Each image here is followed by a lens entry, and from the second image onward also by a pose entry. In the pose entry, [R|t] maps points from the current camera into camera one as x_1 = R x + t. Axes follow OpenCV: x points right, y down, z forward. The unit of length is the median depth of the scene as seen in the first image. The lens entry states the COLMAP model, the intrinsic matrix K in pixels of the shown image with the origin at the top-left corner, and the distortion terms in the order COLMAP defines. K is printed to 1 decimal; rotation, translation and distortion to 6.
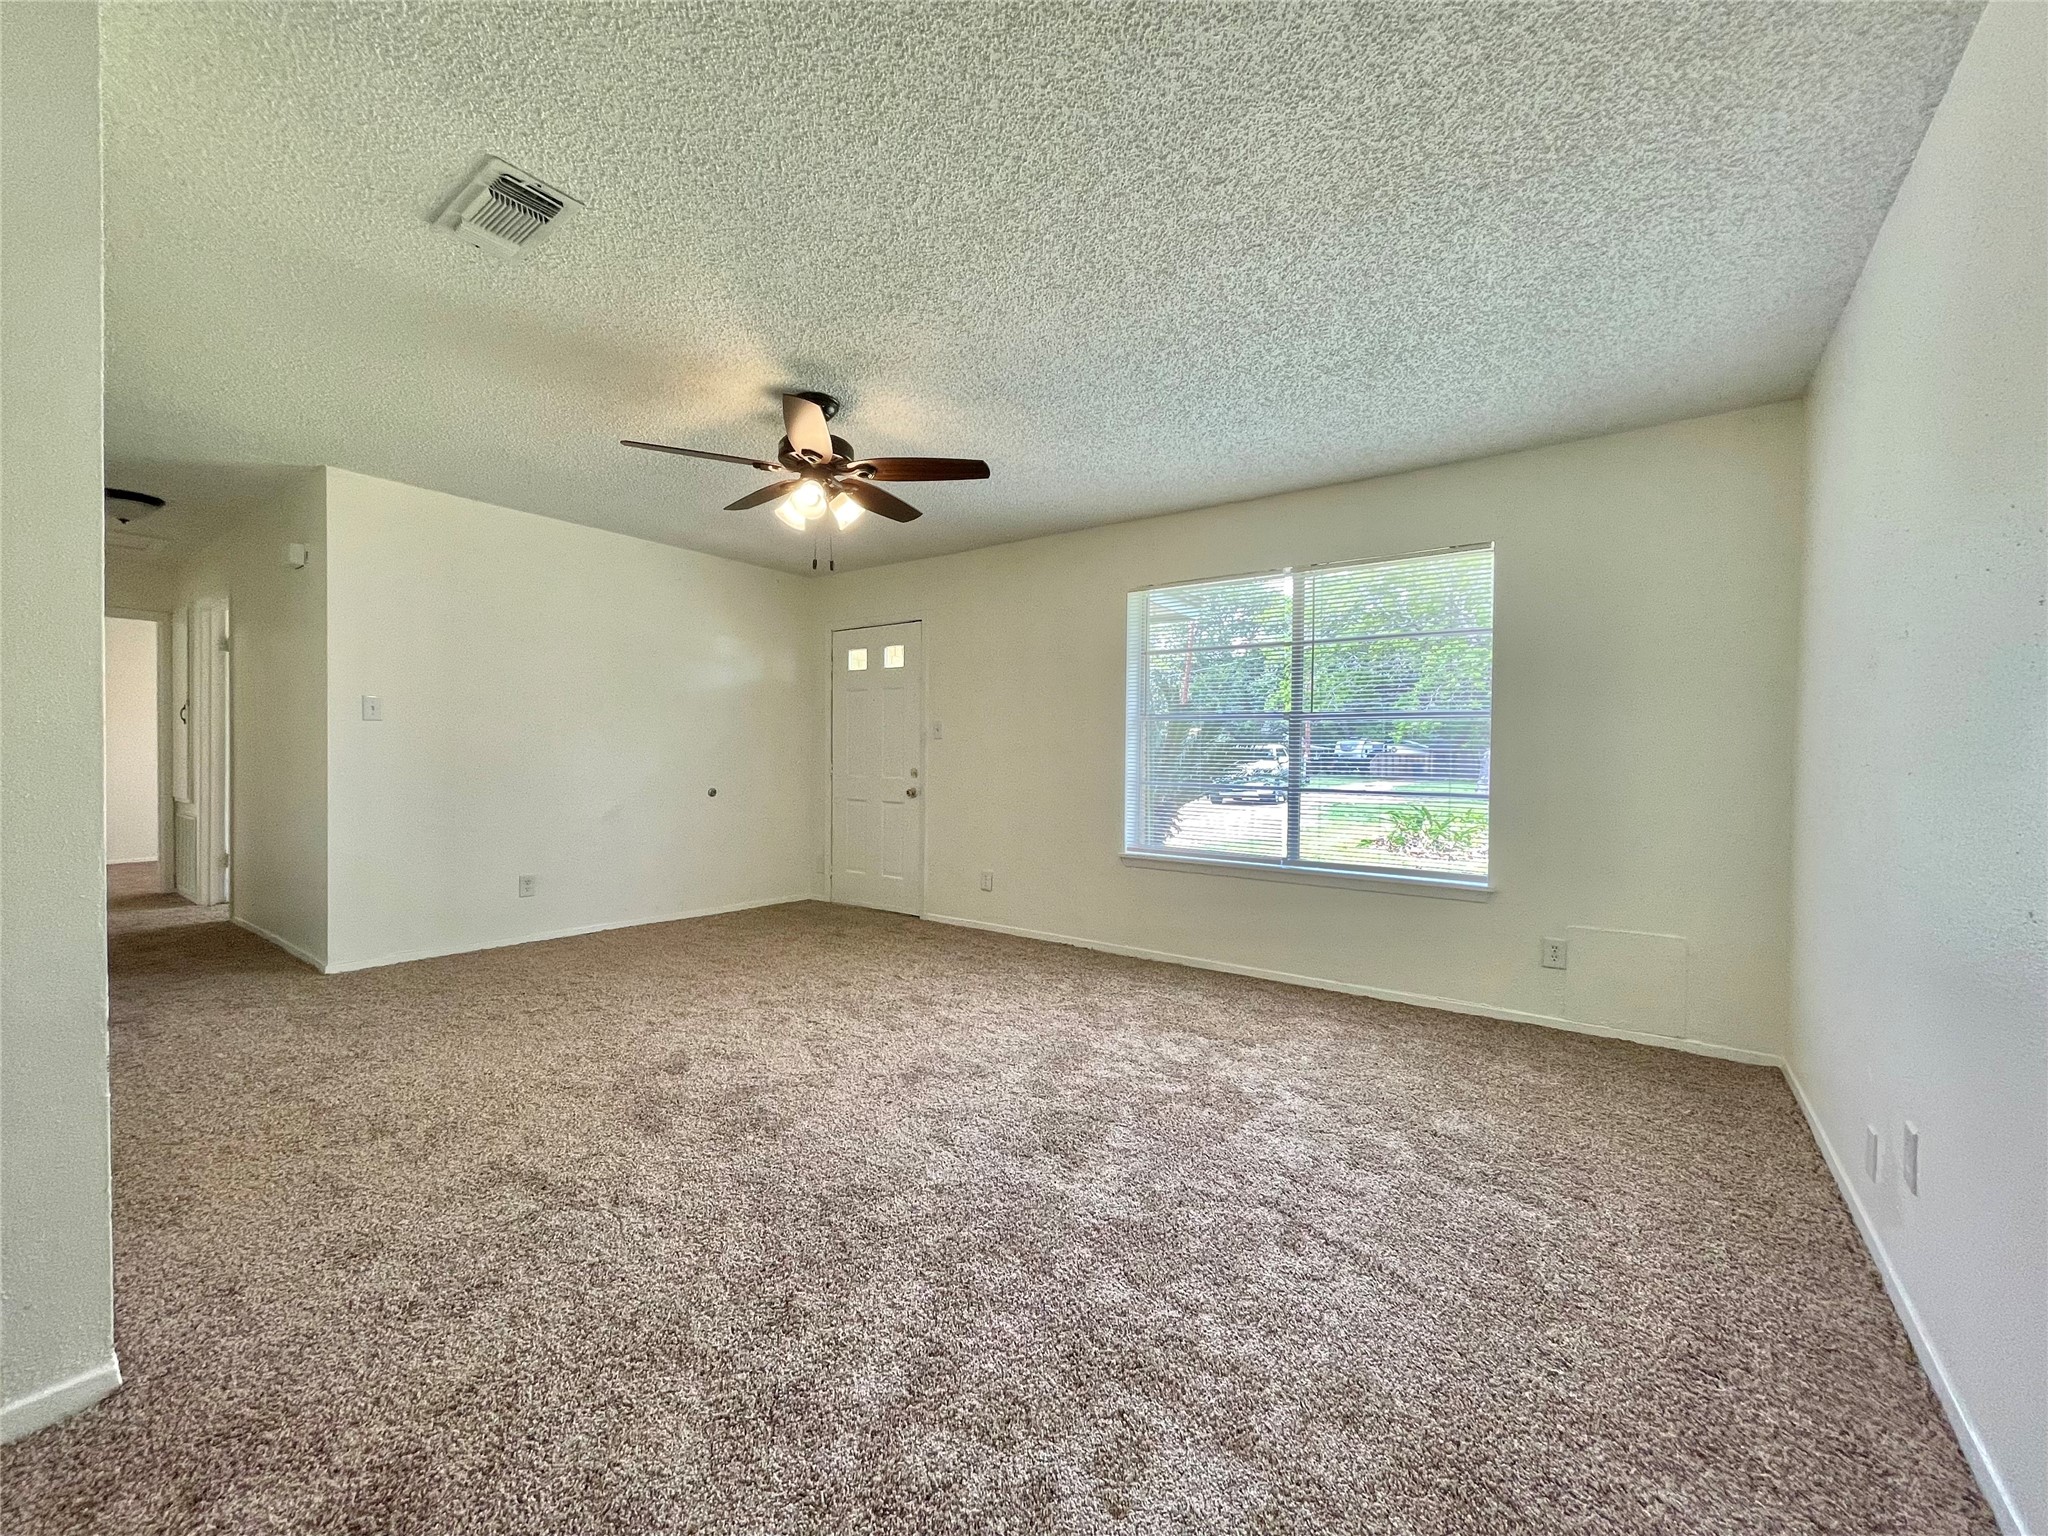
lens RADIAL K [[824.0, 0, 1024.7], [0, 824.0, 768.7], [0, 0, 1]] dist [-0.000660, -0.000218]
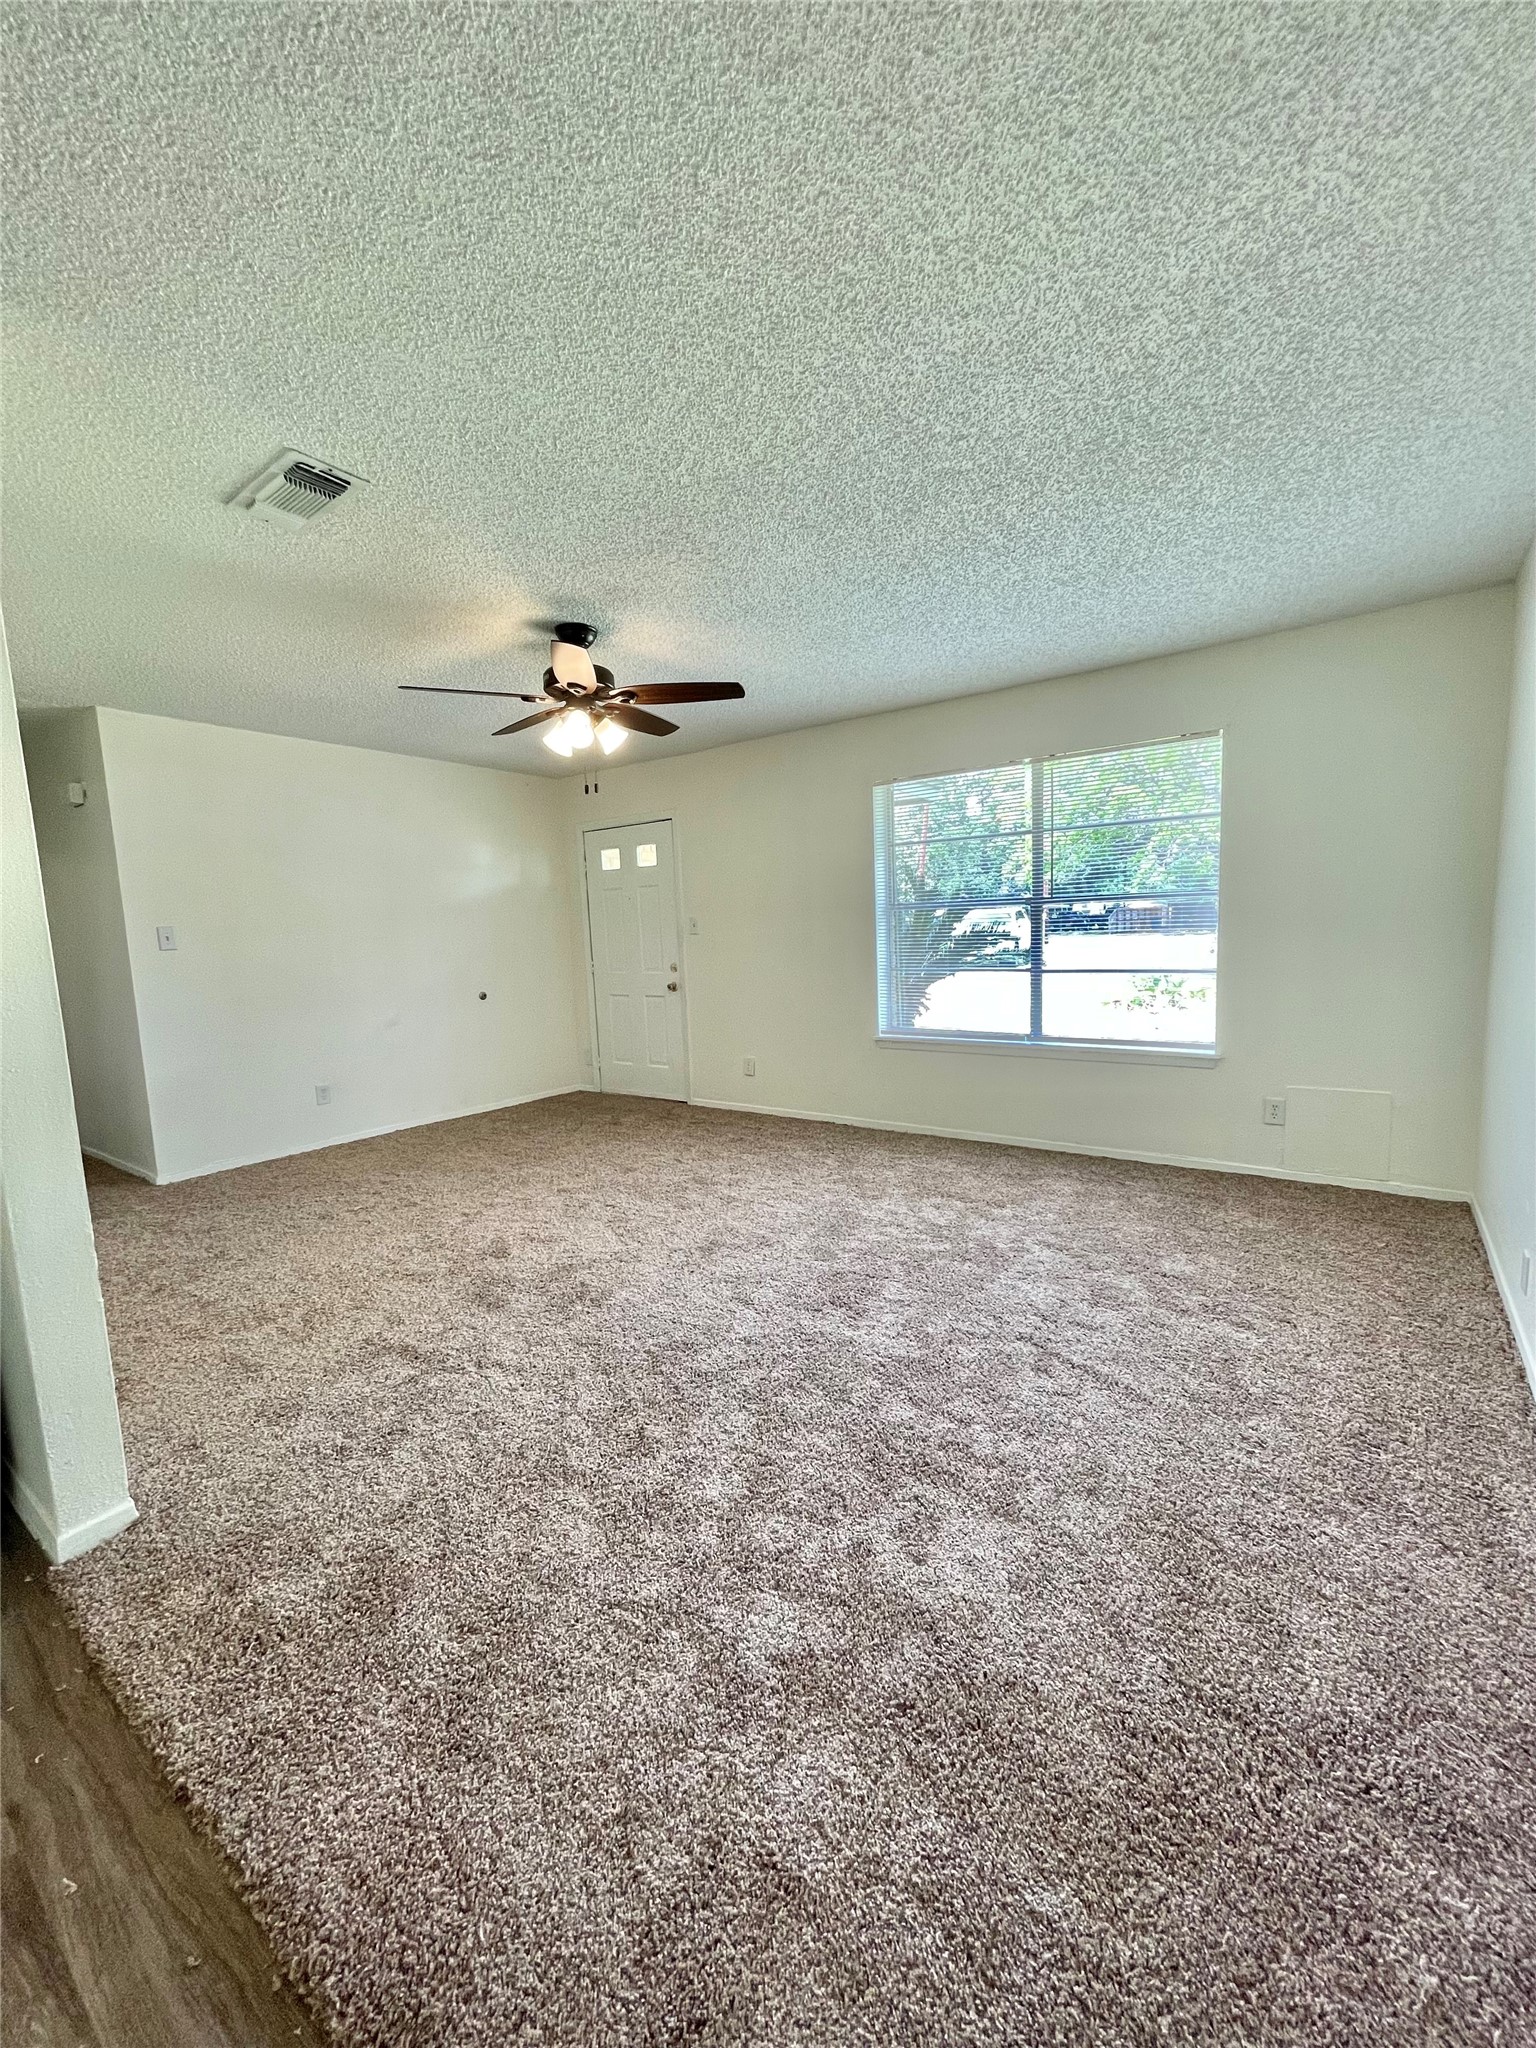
lens RADIAL K [[824.0, 0, 767.4], [0, 824.0, 1024.8], [0, 0, 1]] dist [-0.000660, -0.000218]
pose [[0.998731, -0.050352, 0.001200, -0.051246], [0.049961, 0.993425, 0.103008, -0.062862], [-0.006379, -0.102818, 0.994680, -0.133526]]
